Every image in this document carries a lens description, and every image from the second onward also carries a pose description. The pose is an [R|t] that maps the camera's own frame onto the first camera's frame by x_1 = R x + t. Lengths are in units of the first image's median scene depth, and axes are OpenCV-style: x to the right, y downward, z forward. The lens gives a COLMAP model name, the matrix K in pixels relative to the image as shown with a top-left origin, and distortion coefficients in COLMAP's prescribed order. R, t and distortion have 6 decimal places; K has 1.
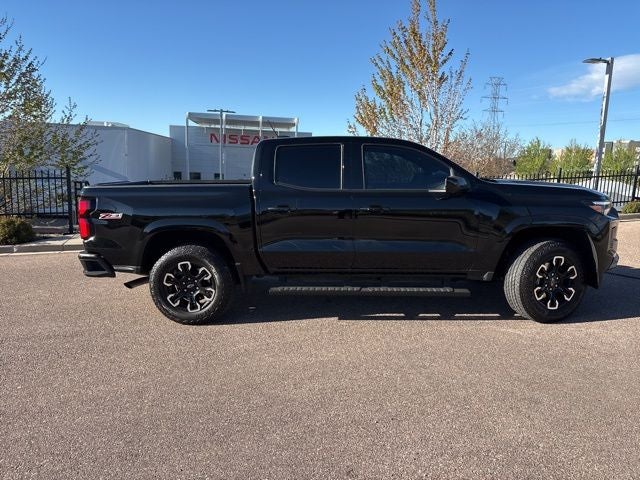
lens RADIAL K [[486.5, 0, 322.9], [0, 486.5, 241.6], [0, 0, 1]] dist [0.045384, -0.039691]
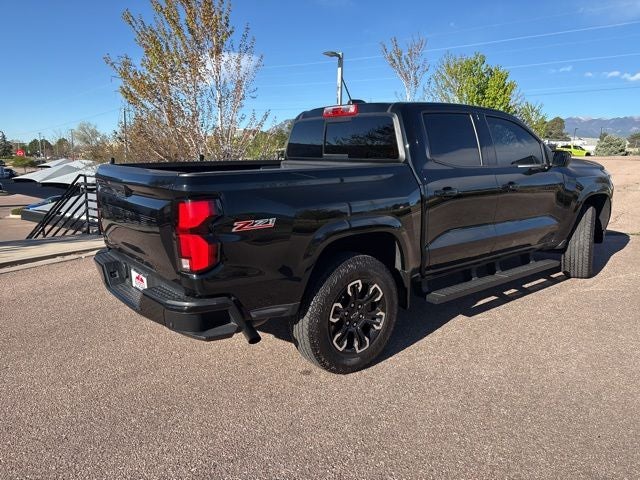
lens RADIAL K [[486.5, 0, 322.9], [0, 486.5, 241.6], [0, 0, 1]] dist [0.045384, -0.039691]
pose [[0.747548, -0.123630, 0.652601, -0.738866], [0.102938, 0.992218, 0.070052, -0.063272], [-0.656183, 0.014810, 0.754456, 0.518448]]
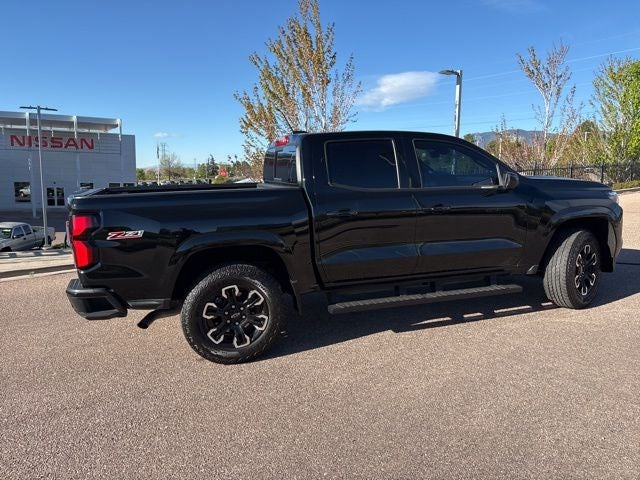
lens RADIAL K [[486.5, 0, 322.9], [0, 486.5, 241.6], [0, 0, 1]] dist [0.045384, -0.039691]
pose [[0.931877, -0.069837, 0.355989, -0.416324], [0.073134, 0.997313, 0.004206, -0.022945], [-0.355326, 0.022115, 0.934481, 0.198648]]
